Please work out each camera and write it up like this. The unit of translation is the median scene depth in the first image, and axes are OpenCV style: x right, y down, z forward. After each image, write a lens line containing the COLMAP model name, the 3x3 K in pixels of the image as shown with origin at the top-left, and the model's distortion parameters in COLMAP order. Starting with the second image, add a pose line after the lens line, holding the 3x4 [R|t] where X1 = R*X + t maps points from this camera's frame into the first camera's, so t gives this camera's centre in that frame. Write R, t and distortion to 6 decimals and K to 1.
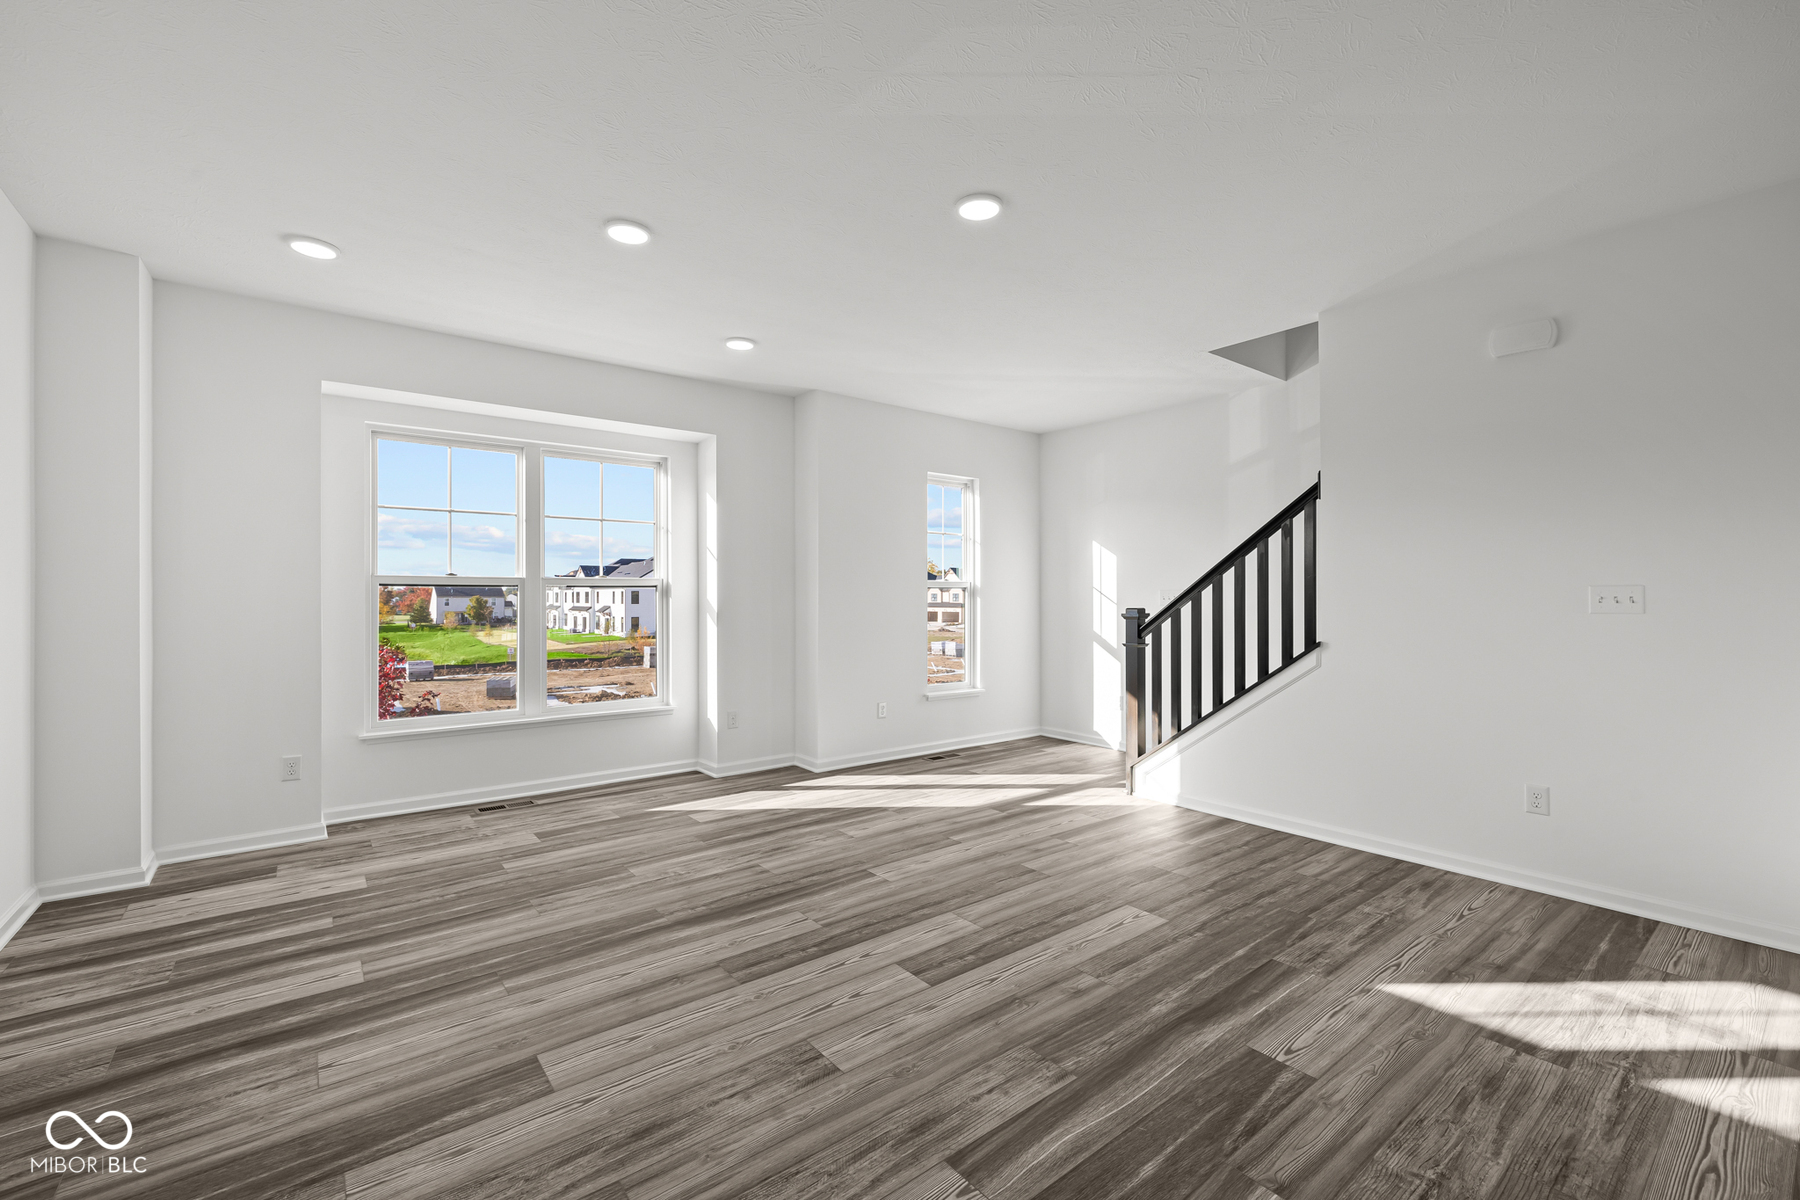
lens RADIAL K [[758.7, 0, 898.1], [0, 758.7, 594.7], [0, 0, 1]] dist [0.001184, -0.000315]
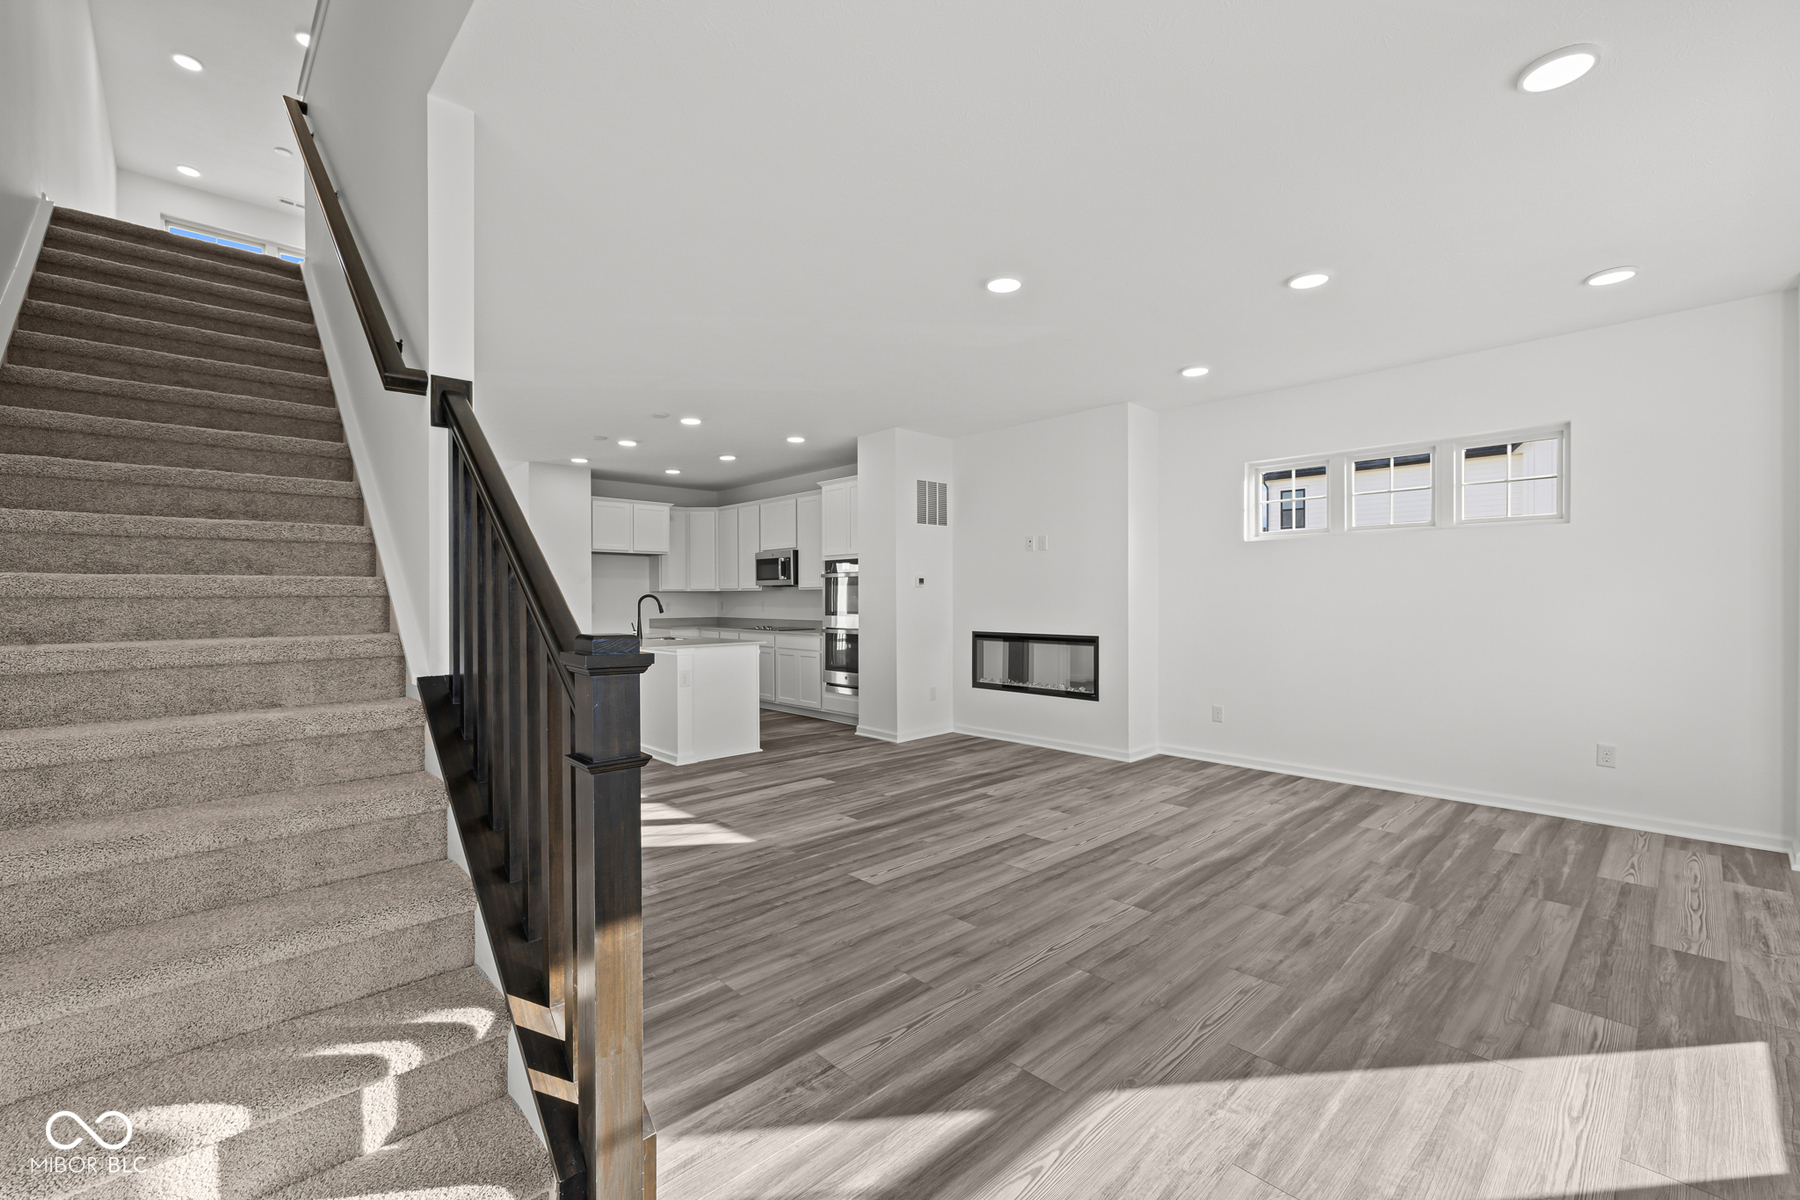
lens RADIAL K [[752.0, 0, 899.7], [0, 752.0, 597.0], [0, 0, 1]] dist [0.000462, -0.000766]
pose [[-0.996412, 0.001635, -0.084619, 0.382946], [0.002103, 0.999983, -0.005436, 0.008570], [0.084609, -0.005595, -0.996399, 2.214781]]
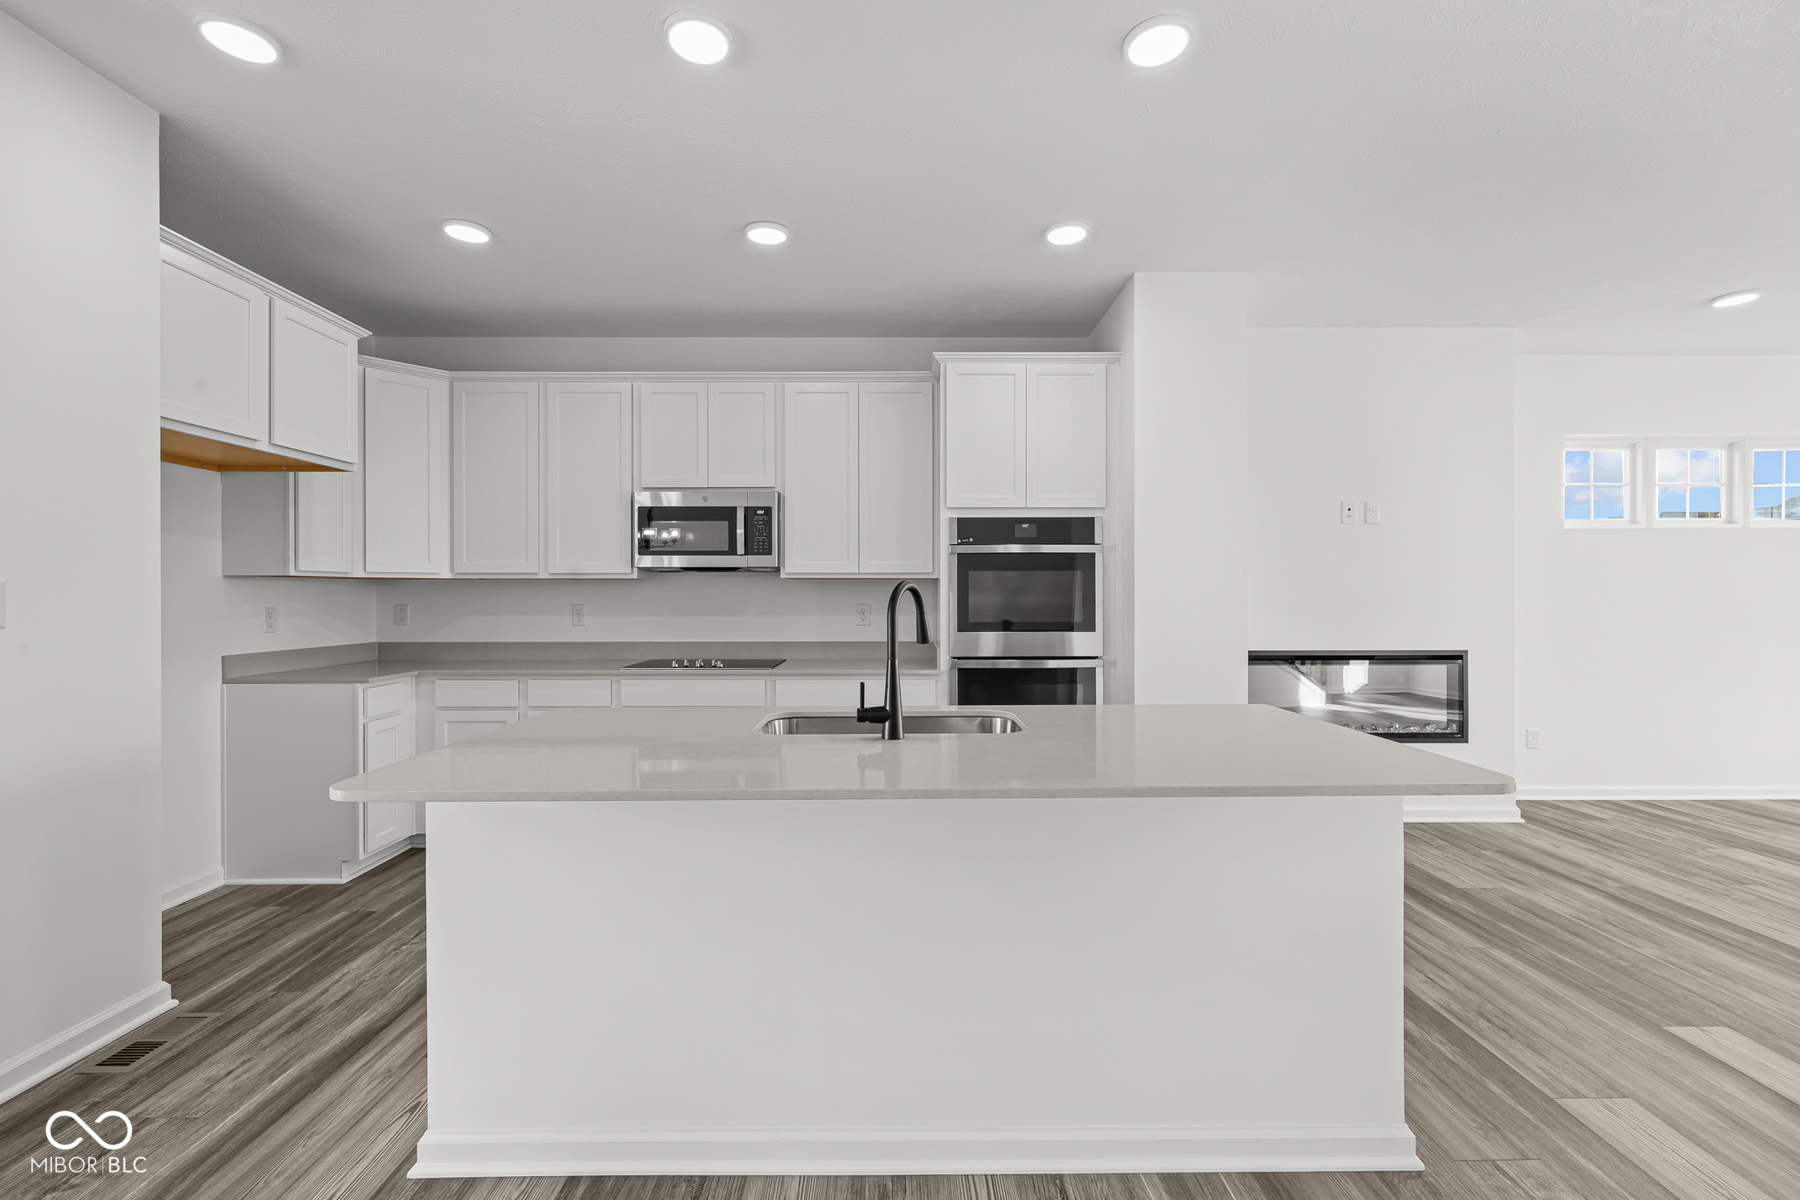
lens RADIAL K [[758.7, 0, 898.1], [0, 758.7, 594.7], [0, 0, 1]] dist [0.001184, -0.000315]
pose [[-0.618967, -0.000592, -0.785417, 1.502215], [0.003548, 0.999987, -0.003549, 0.000176], [0.785409, -0.004983, -0.618957, 0.246820]]
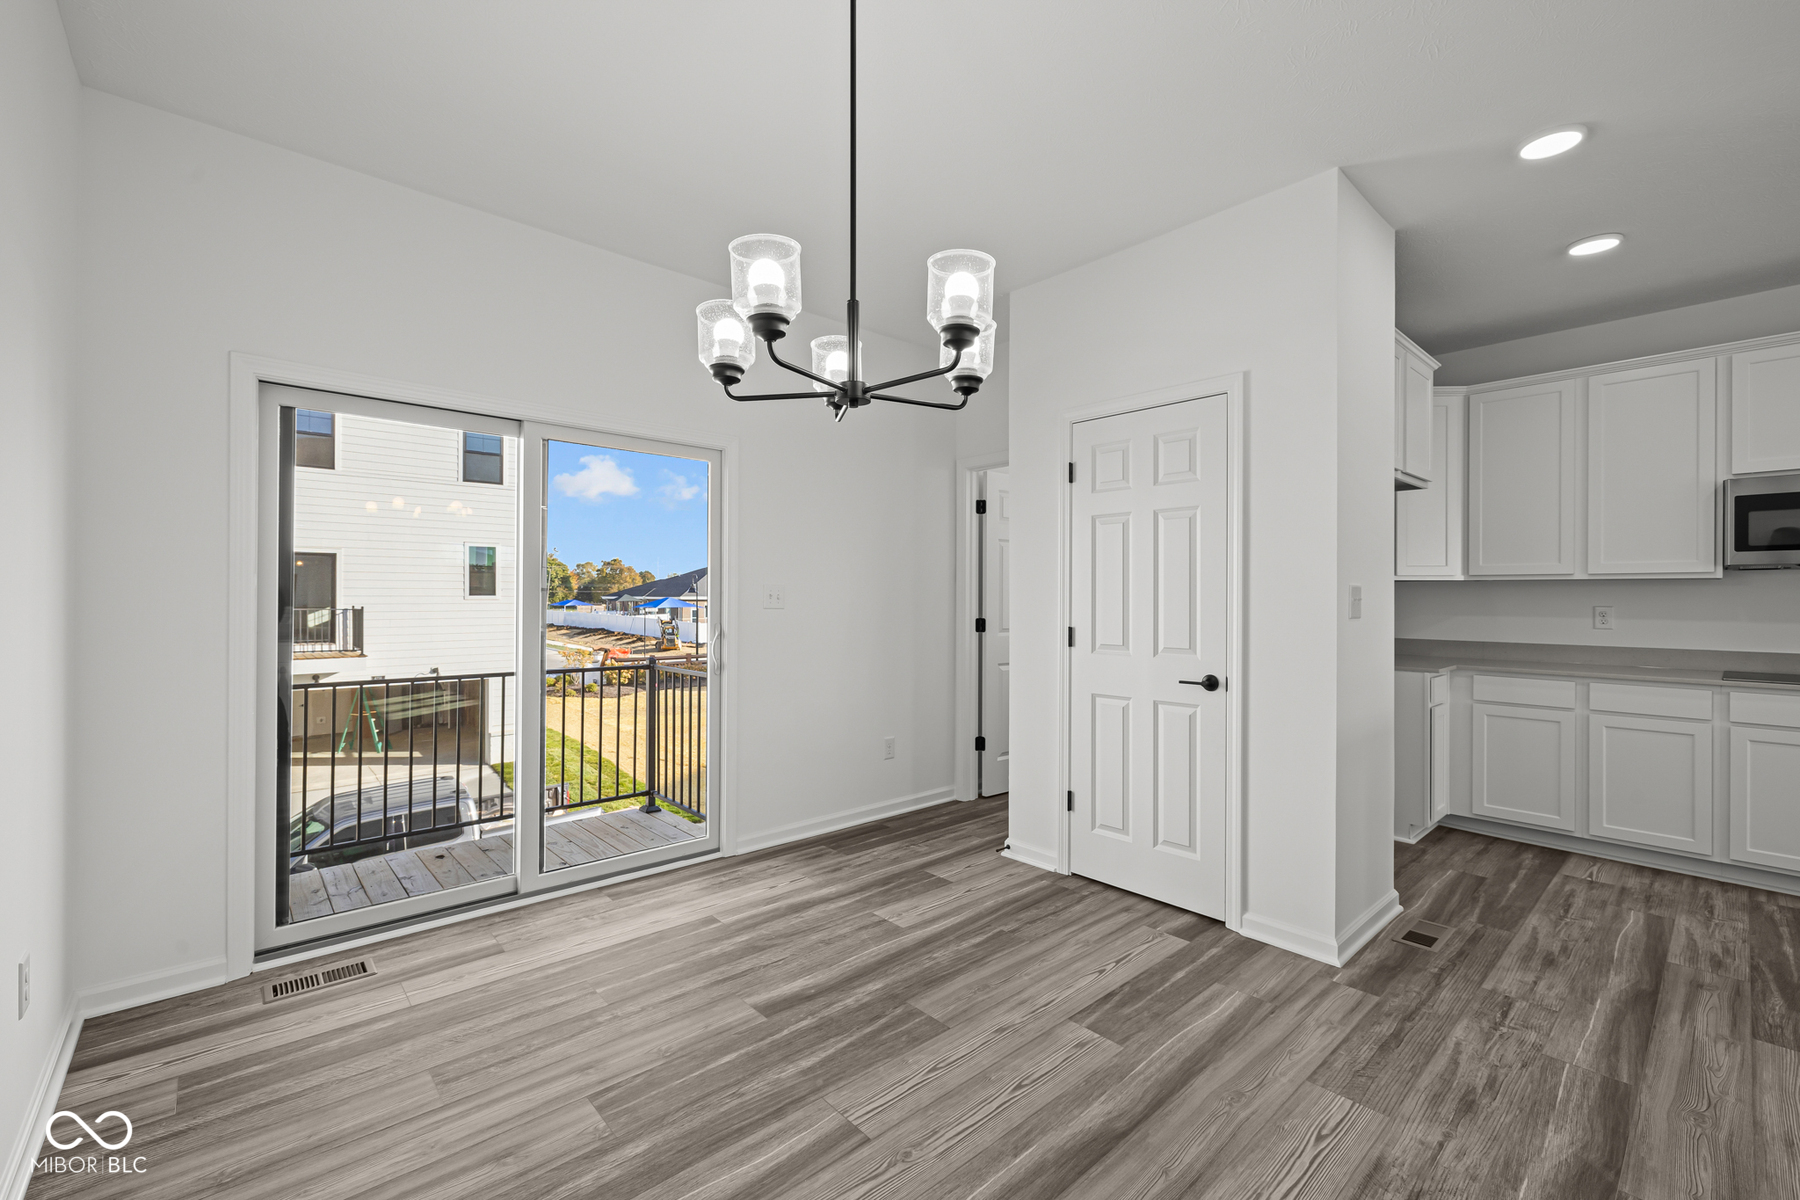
lens RADIAL K [[752.0, 0, 899.7], [0, 752.0, 597.0], [0, 0, 1]] dist [0.000462, -0.000766]
pose [[-0.998210, -0.003790, -0.059684, 2.111692], [-0.003683, 0.999991, -0.001912, 0.001680], [0.059691, -0.001689, -0.998215, 0.138297]]
